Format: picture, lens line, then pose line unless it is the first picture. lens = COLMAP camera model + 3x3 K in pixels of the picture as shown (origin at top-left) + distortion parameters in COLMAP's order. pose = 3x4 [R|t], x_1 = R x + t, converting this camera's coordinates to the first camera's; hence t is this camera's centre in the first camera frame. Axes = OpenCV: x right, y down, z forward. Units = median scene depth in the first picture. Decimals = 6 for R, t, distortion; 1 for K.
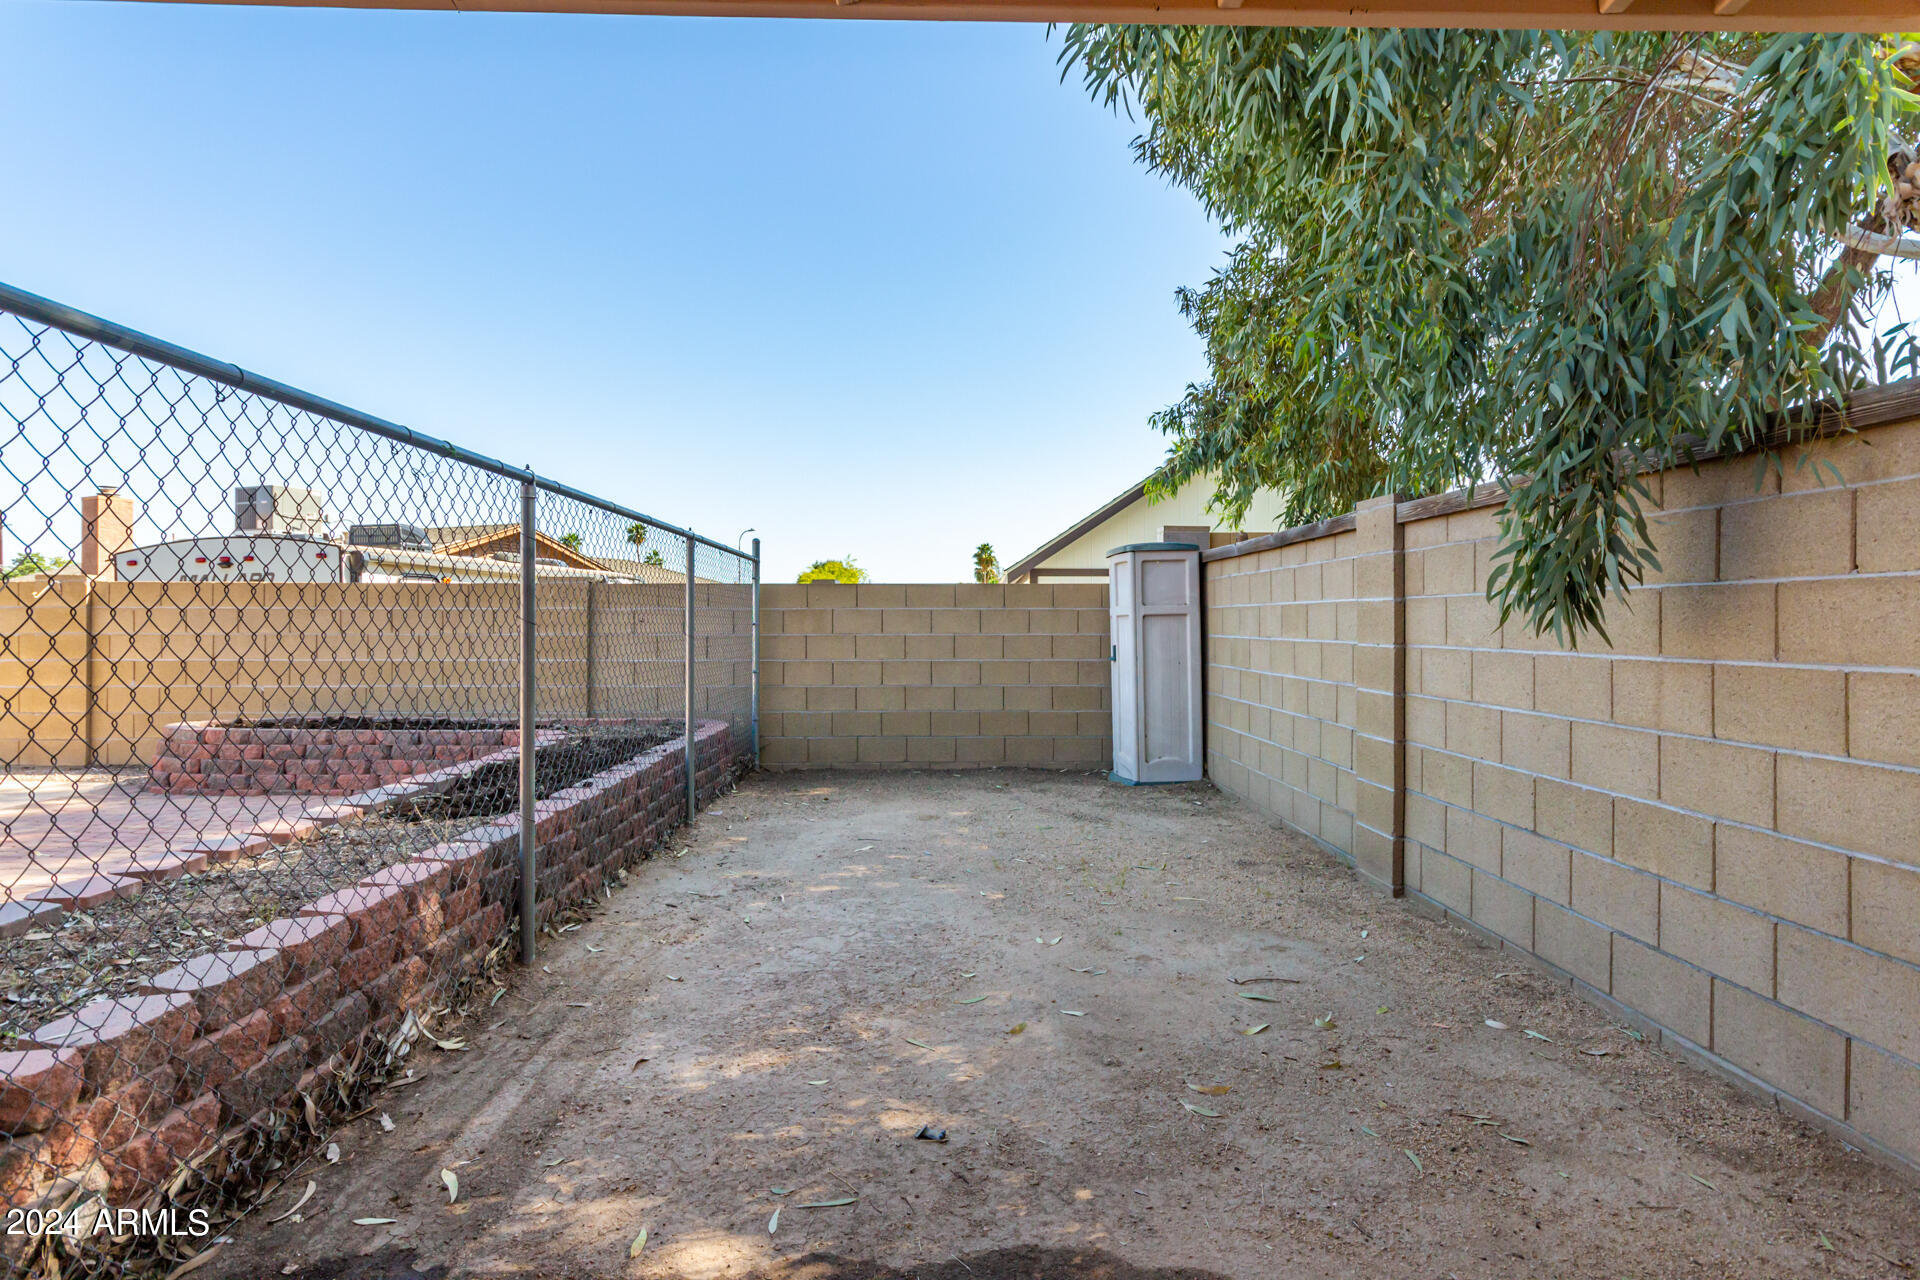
lens RADIAL K [[1026.2, 0, 955.1], [0, 1026.2, 620.9], [0, 0, 1]] dist [0.007495, 0.000976]
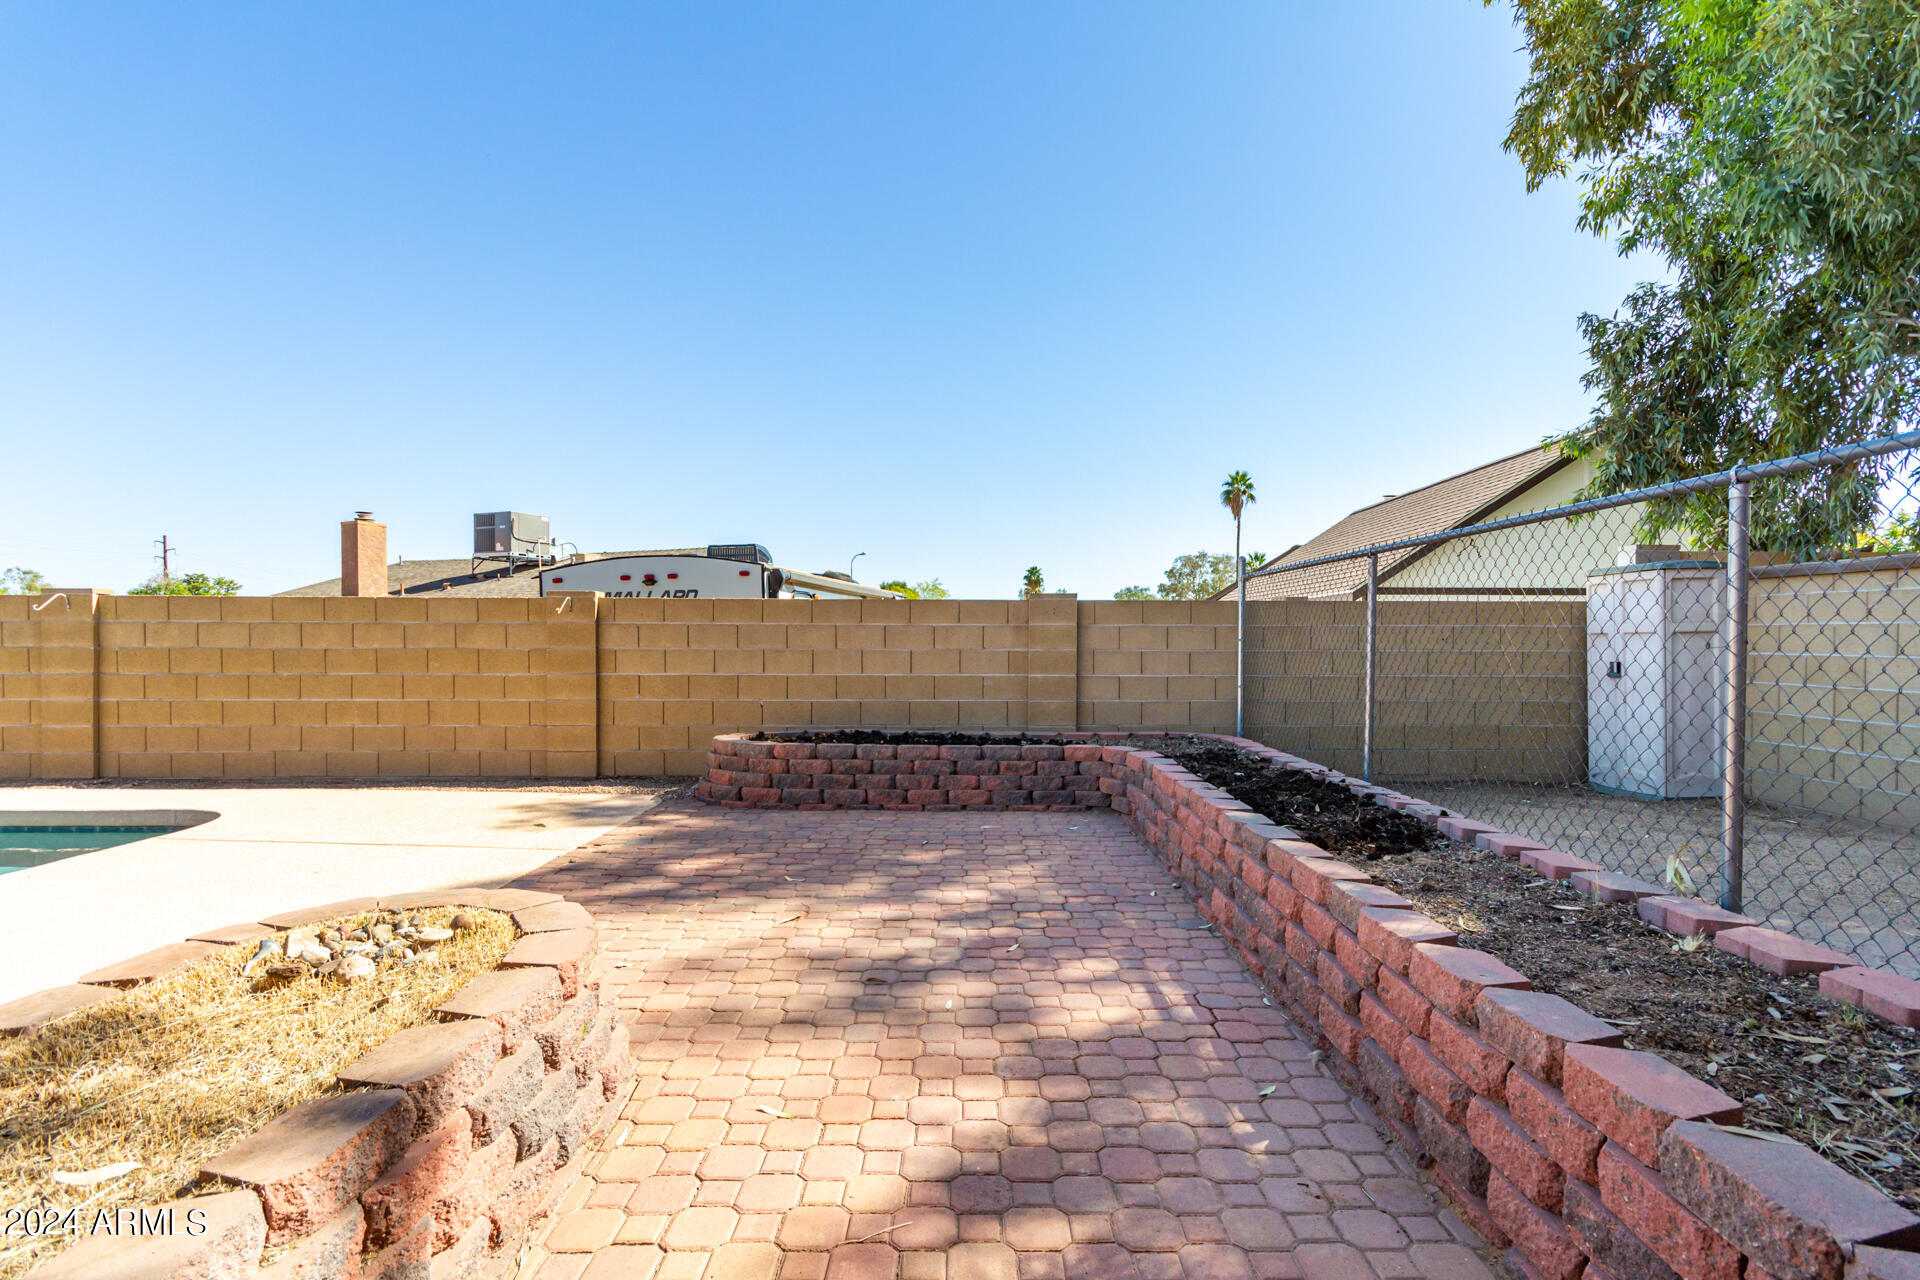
lens RADIAL K [[888.4, 0, 958.0], [0, 888.4, 638.7], [0, 0, 1]] dist [0.008815, 0.000003]
pose [[0.999985, 0.000812, 0.005472, -0.476095], [-0.000842, 0.999985, 0.005420, -0.002987], [-0.005467, -0.005425, 0.999970, 0.111362]]
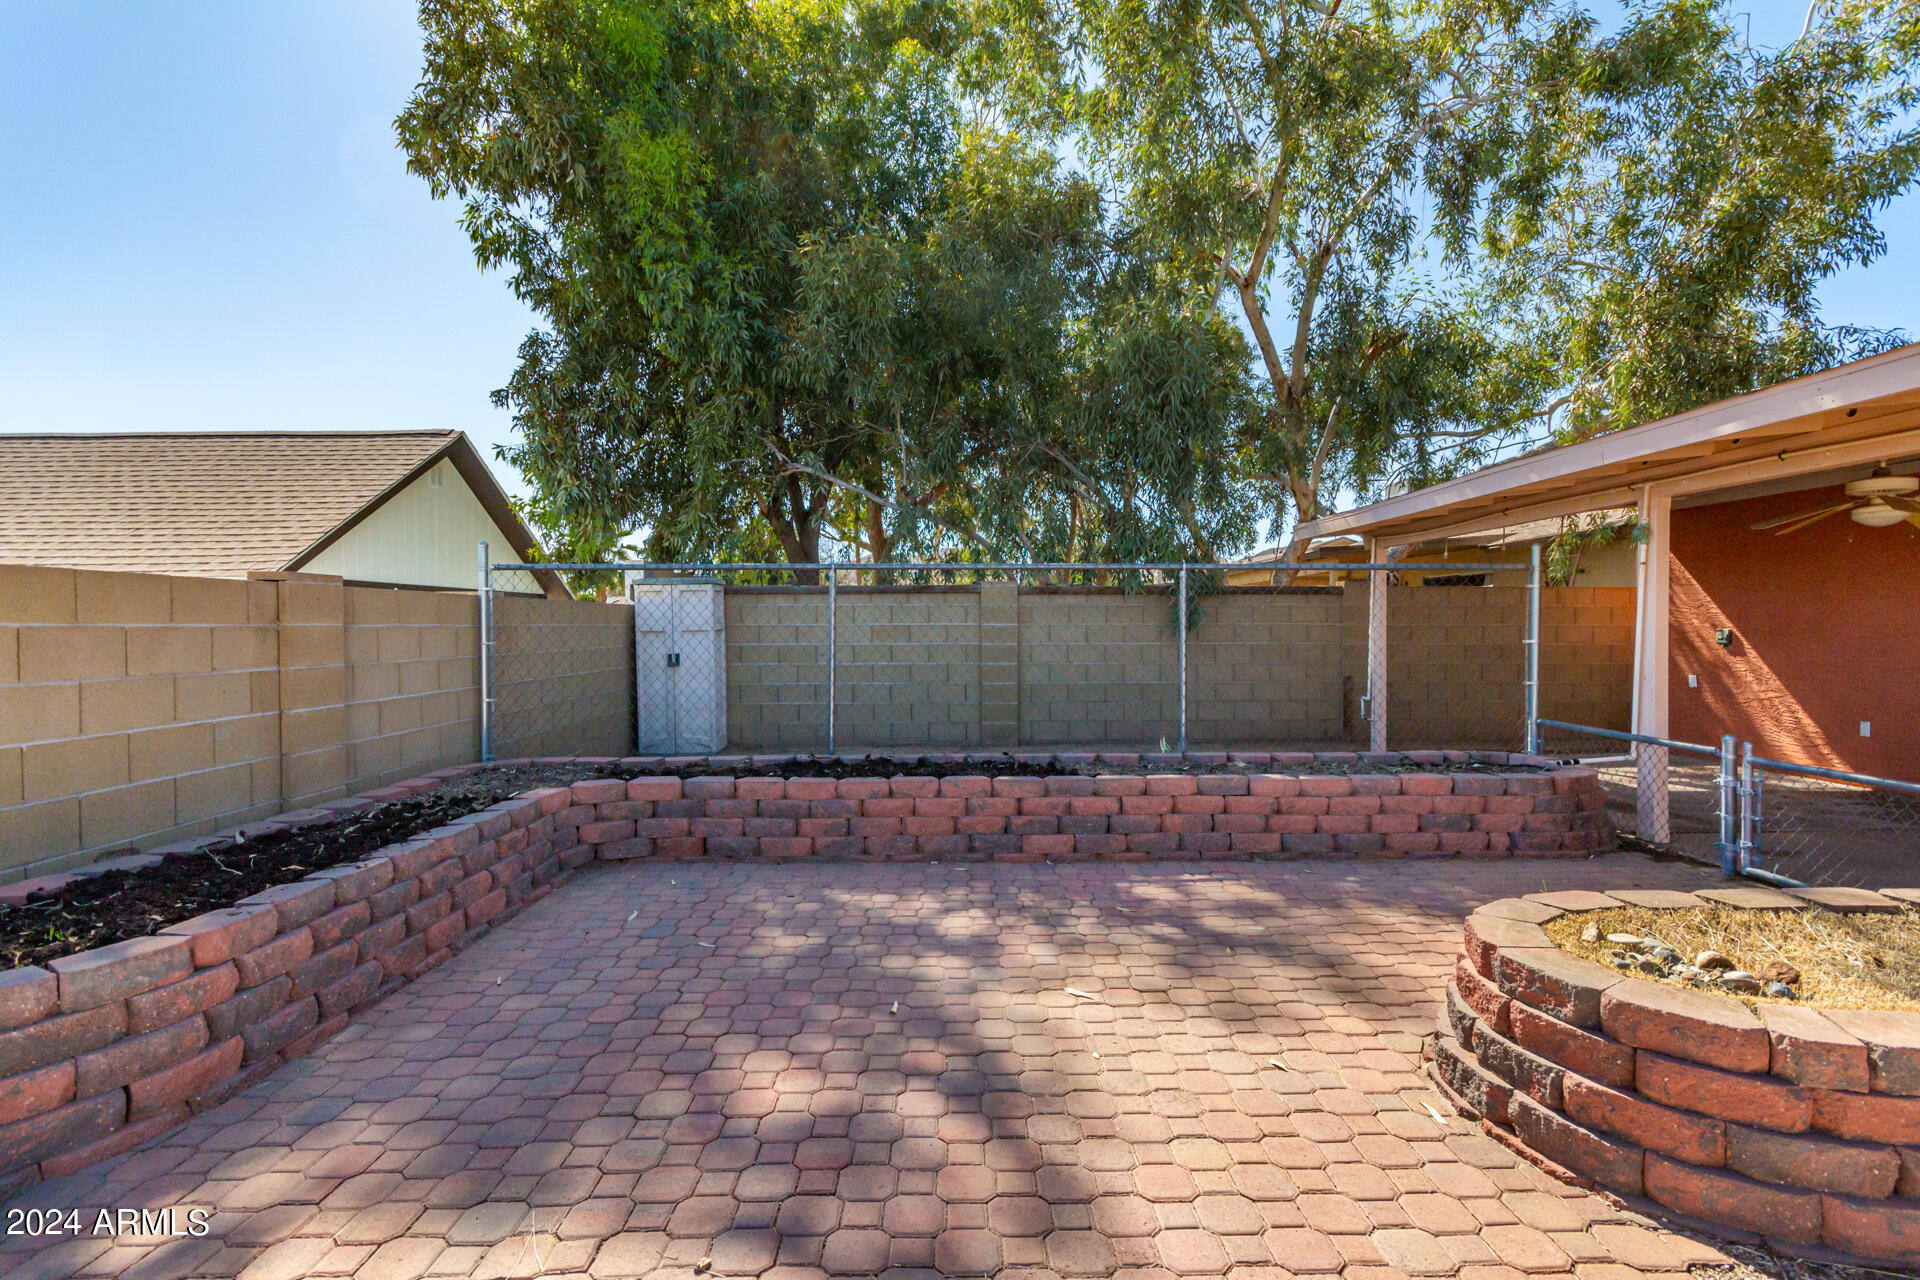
lens RADIAL K [[888.4, 0, 958.3], [0, 888.4, 636.9], [0, 0, 1]] dist [0.008815, 0.000003]
pose [[-0.017436, -0.012379, 0.999771, -0.924961], [0.009854, 0.999873, 0.012552, -0.008074], [-0.999799, 0.010070, -0.017312, 0.621445]]
